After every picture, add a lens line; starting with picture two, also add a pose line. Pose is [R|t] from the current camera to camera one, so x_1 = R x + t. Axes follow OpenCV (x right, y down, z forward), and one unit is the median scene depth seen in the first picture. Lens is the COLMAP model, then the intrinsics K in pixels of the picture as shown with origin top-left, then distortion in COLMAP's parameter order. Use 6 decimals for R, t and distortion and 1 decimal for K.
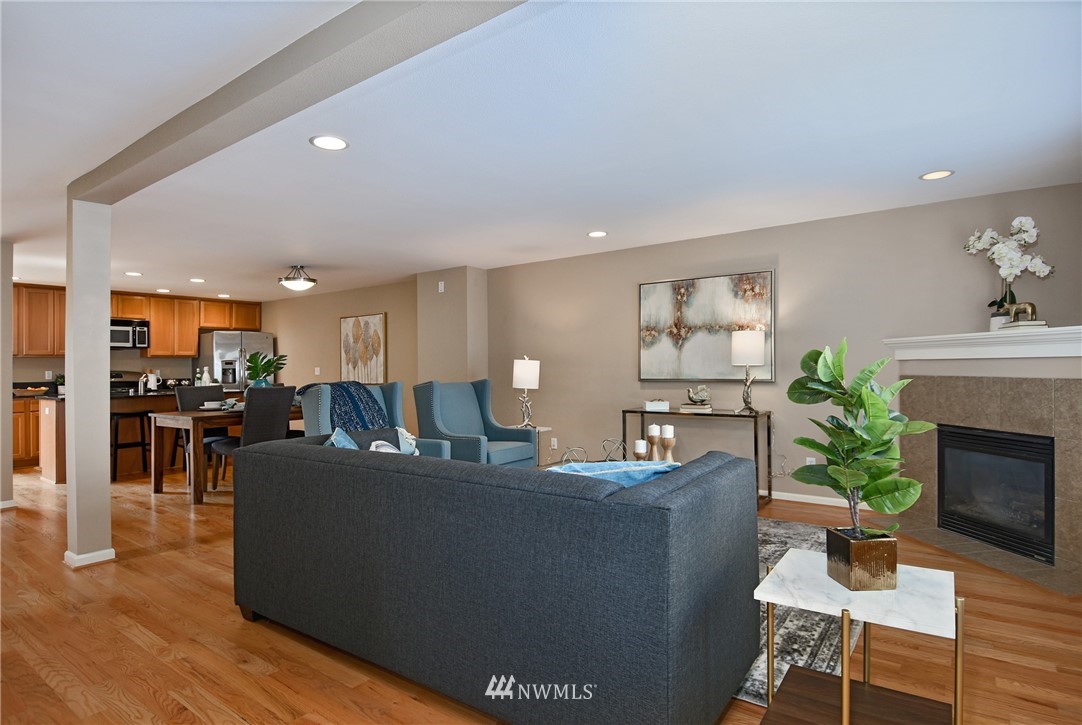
lens RADIAL K [[579.2, 0, 560.4], [0, 579.2, 387.3], [0, 0, 1]] dist [-0.005109, -0.011270]
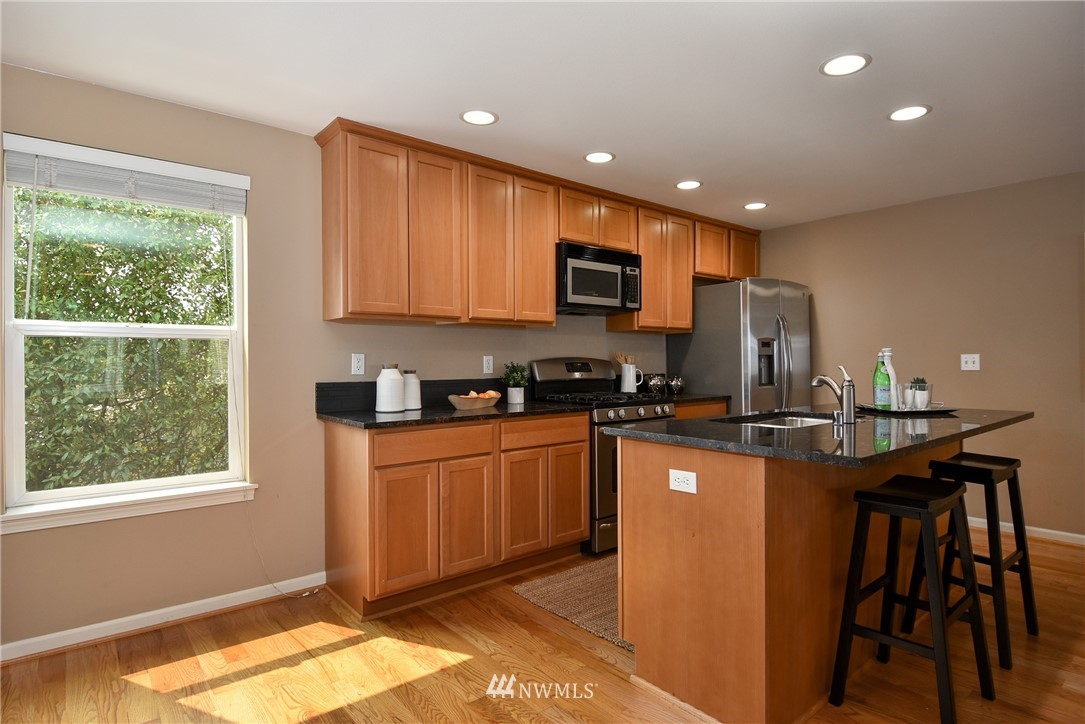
lens RADIAL K [[580.8, 0, 545.8], [0, 580.8, 371.8], [0, 0, 1]] dist [-0.005109, -0.011270]
pose [[0.963275, 0.013713, -0.268166, -0.839584], [-0.018072, 0.999742, -0.013792, -0.011086], [0.267907, 0.018131, 0.963274, 0.646595]]
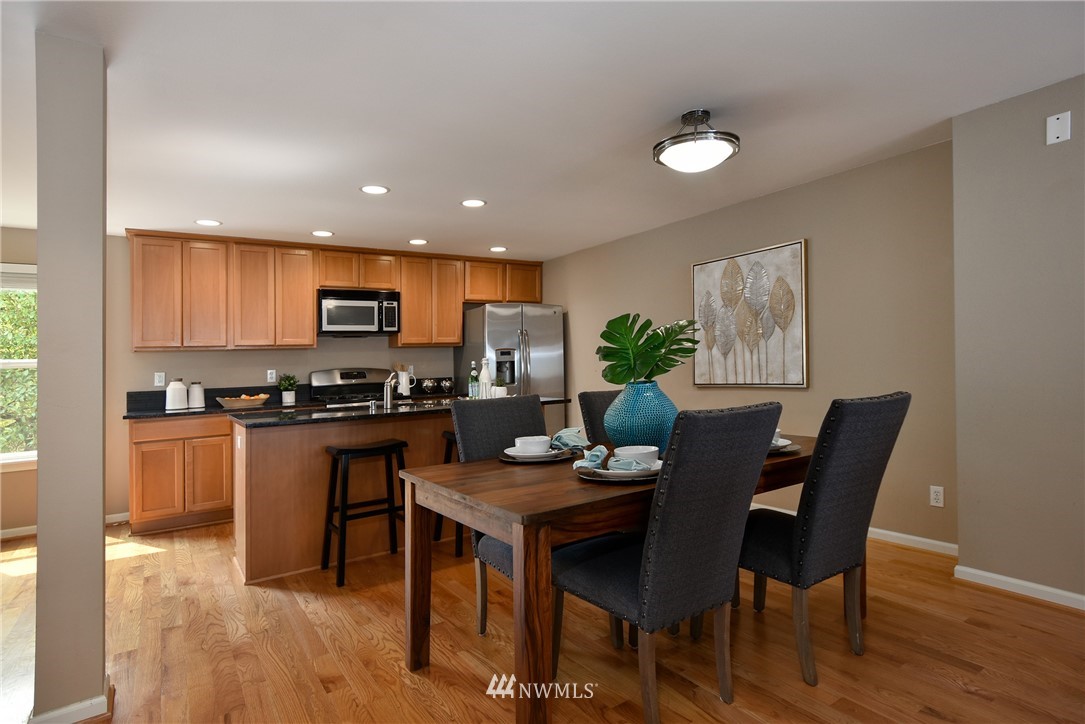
lens RADIAL K [[580.8, 0, 553.7], [0, 580.8, 359.9], [0, 0, 1]] dist [-0.005109, -0.011270]
pose [[0.935409, -0.023490, -0.352788, -0.398054], [0.011021, 0.999243, -0.037311, -0.012720], [0.353397, 0.031013, 0.934959, 0.557438]]
